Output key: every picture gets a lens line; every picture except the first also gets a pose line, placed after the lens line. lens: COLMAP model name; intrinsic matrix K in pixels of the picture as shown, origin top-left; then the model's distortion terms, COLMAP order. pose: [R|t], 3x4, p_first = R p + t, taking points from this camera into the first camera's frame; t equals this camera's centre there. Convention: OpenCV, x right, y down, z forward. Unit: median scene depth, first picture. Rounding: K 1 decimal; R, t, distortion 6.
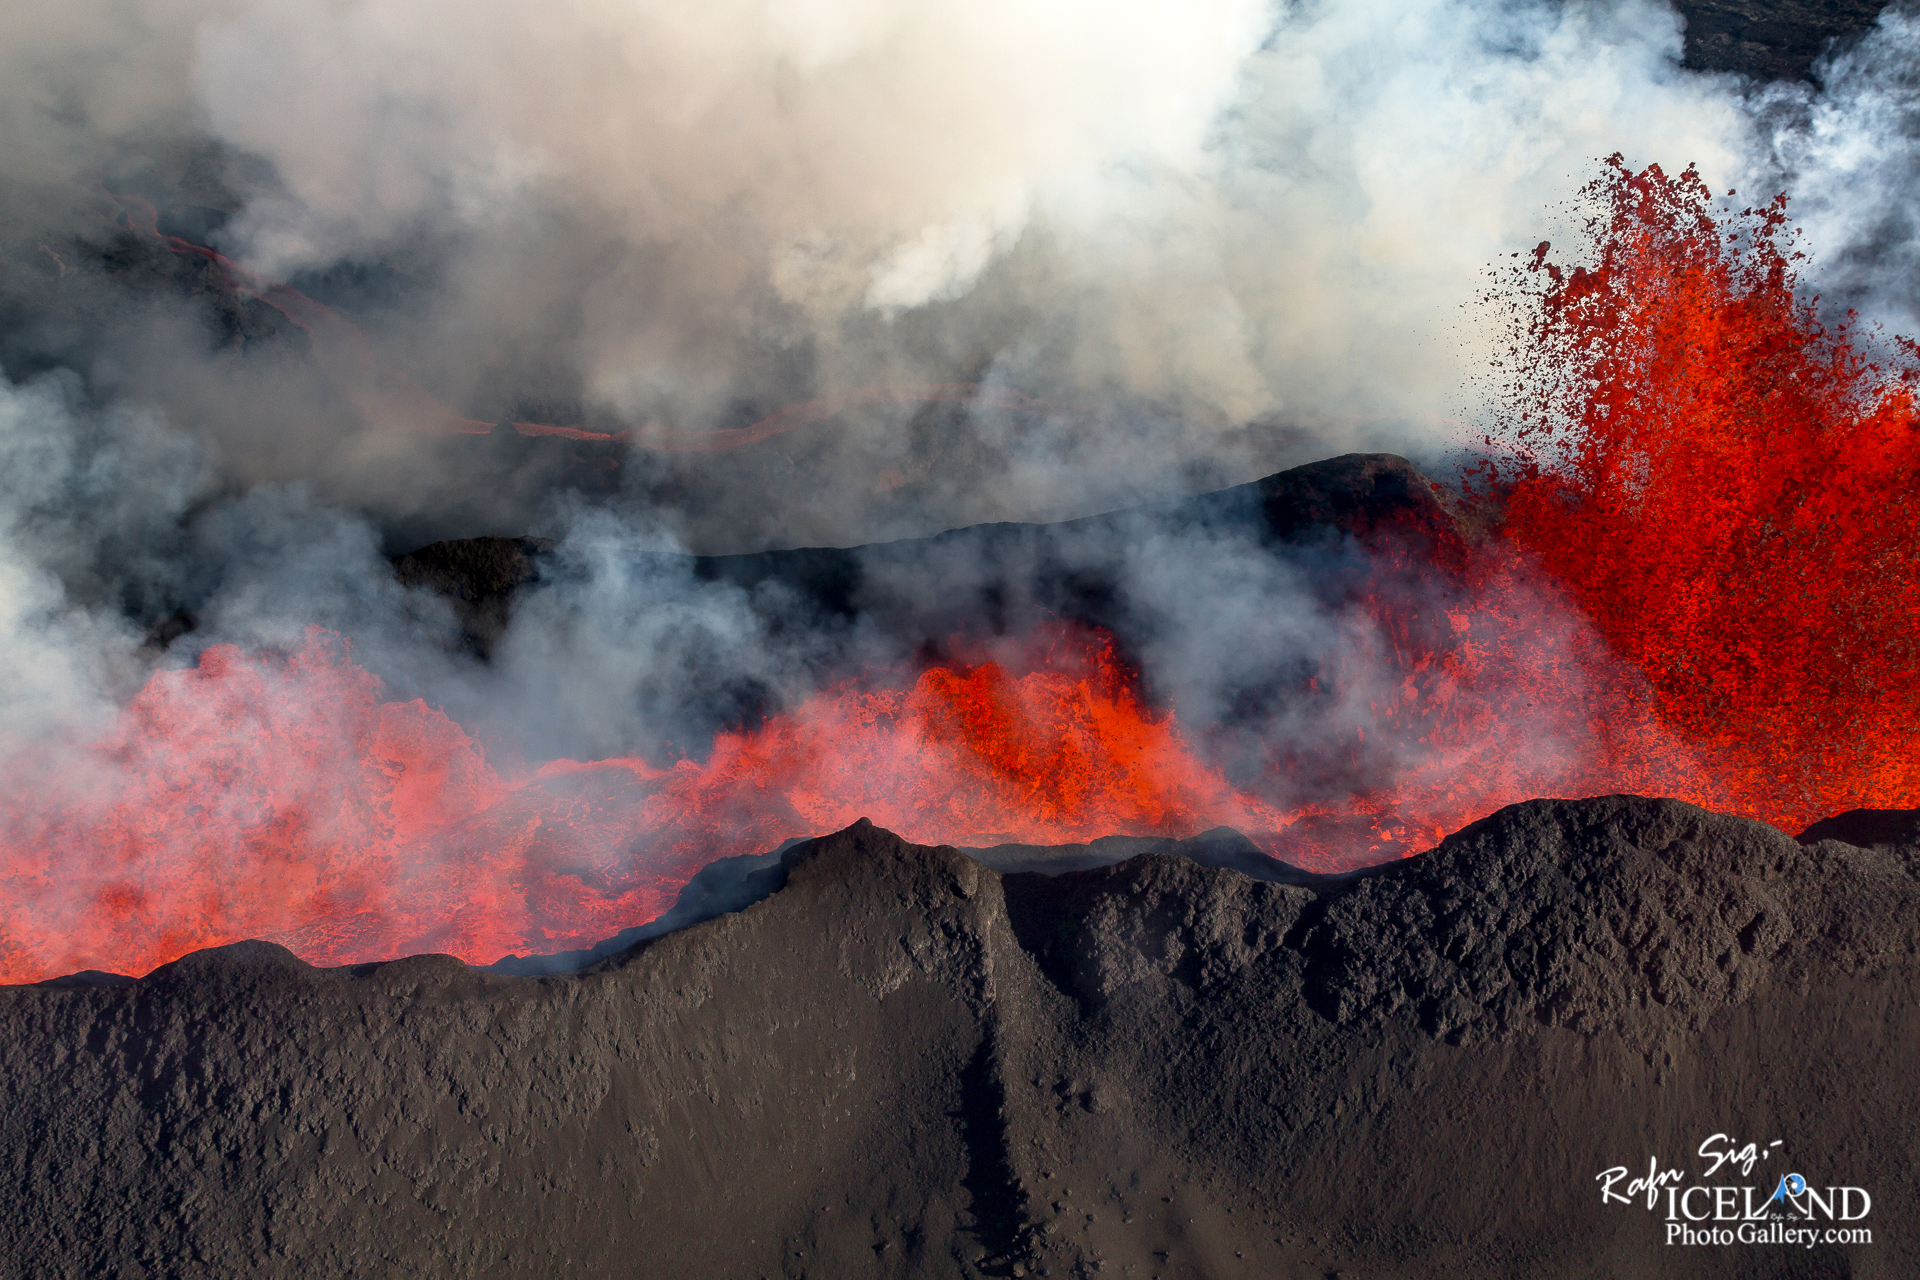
lens RADIAL K [[2087.6, 0, 960.5], [0, 2087.6, 679.1], [0, 0, 1]] dist [0.009517, 0.018508]
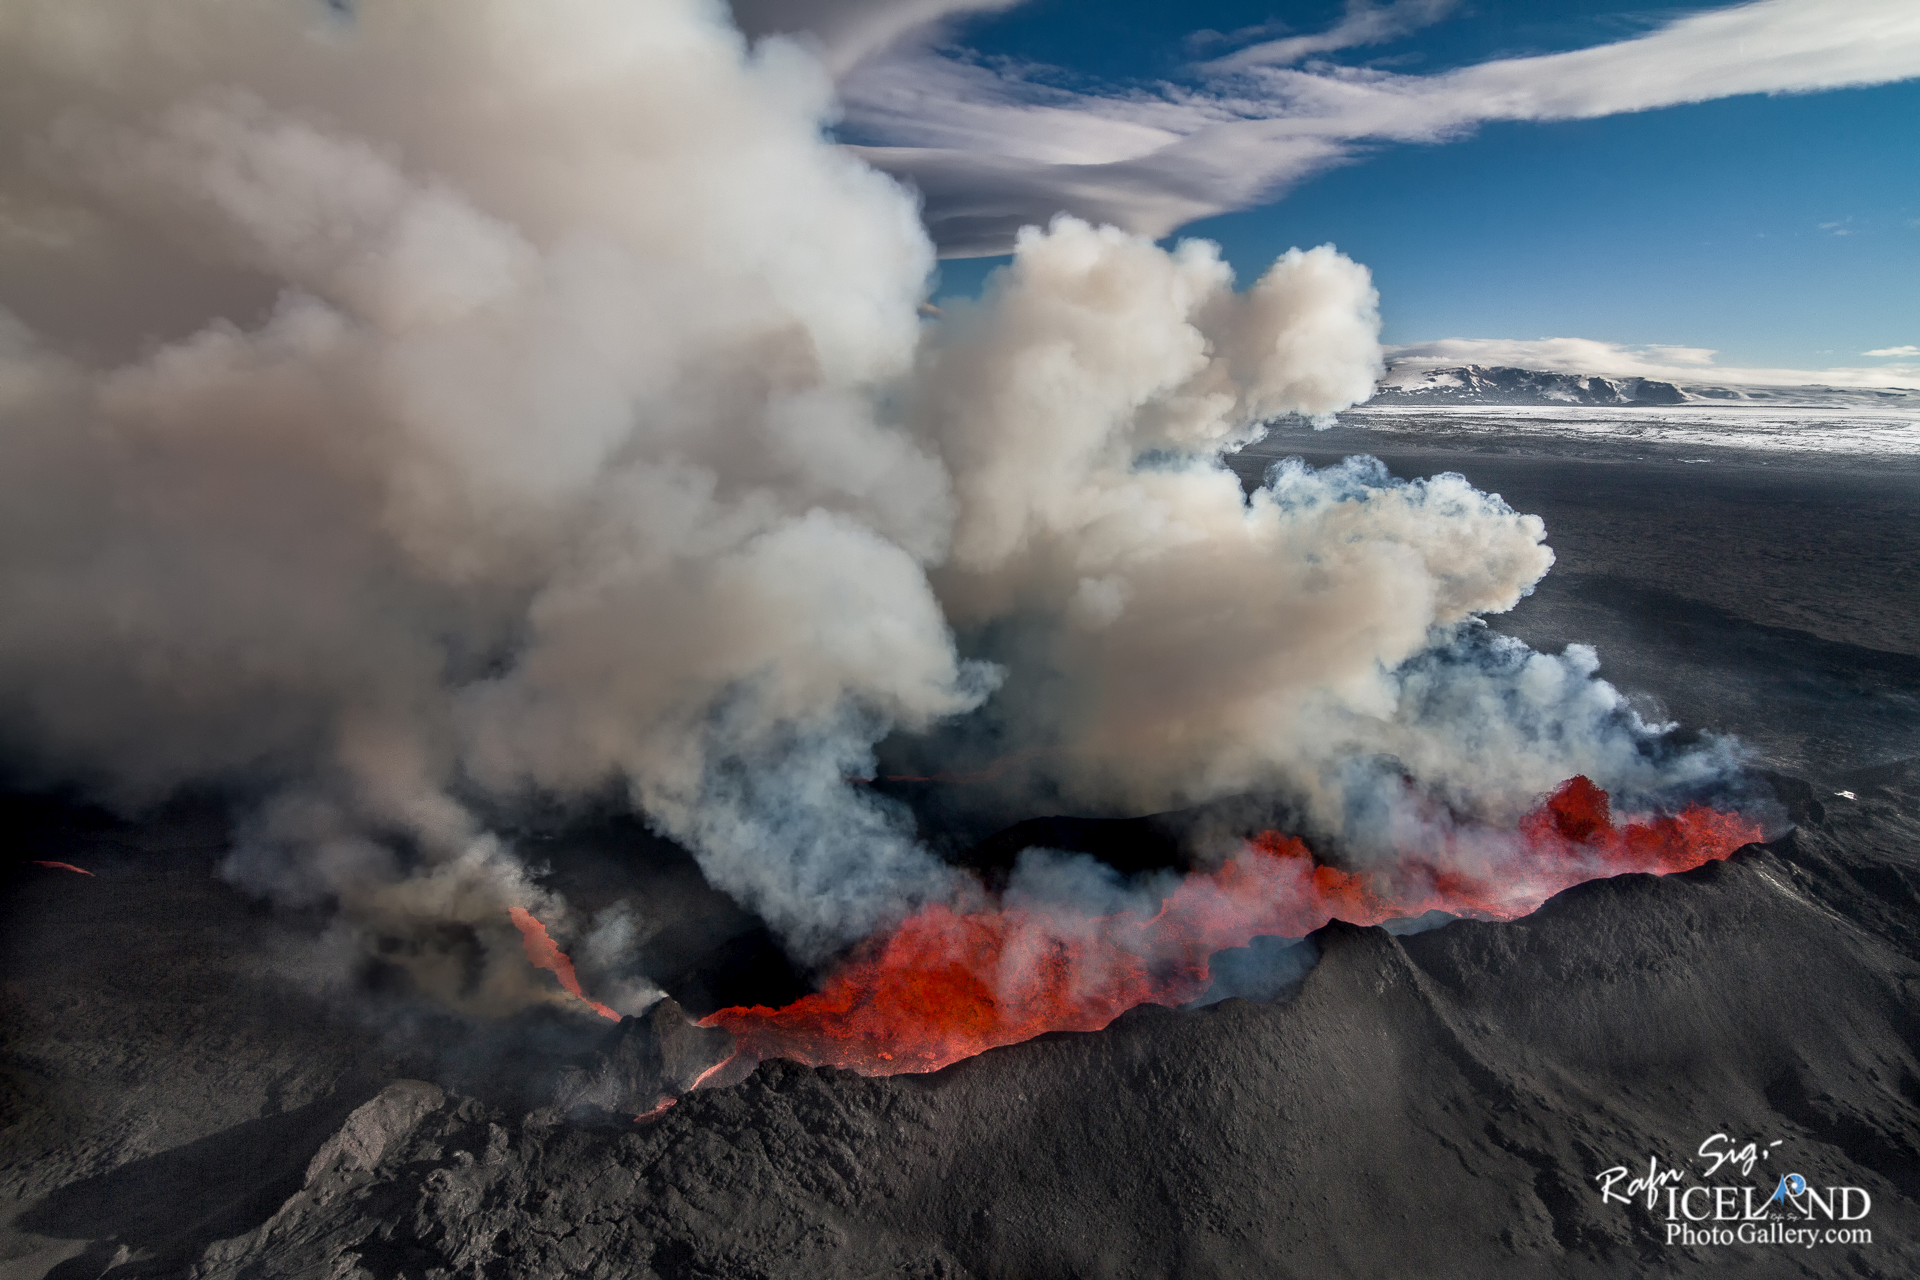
lens RADIAL K [[982.1, 0, 960.0], [0, 982.1, 640.0], [0, 0, 1]] dist [-0.000663, 0.001173]
pose [[0.965723, -0.034163, 0.257316, -0.759751], [0.098207, 0.965701, -0.240366, -0.009497], [-0.240279, 0.257398, 0.935955, 0.017773]]
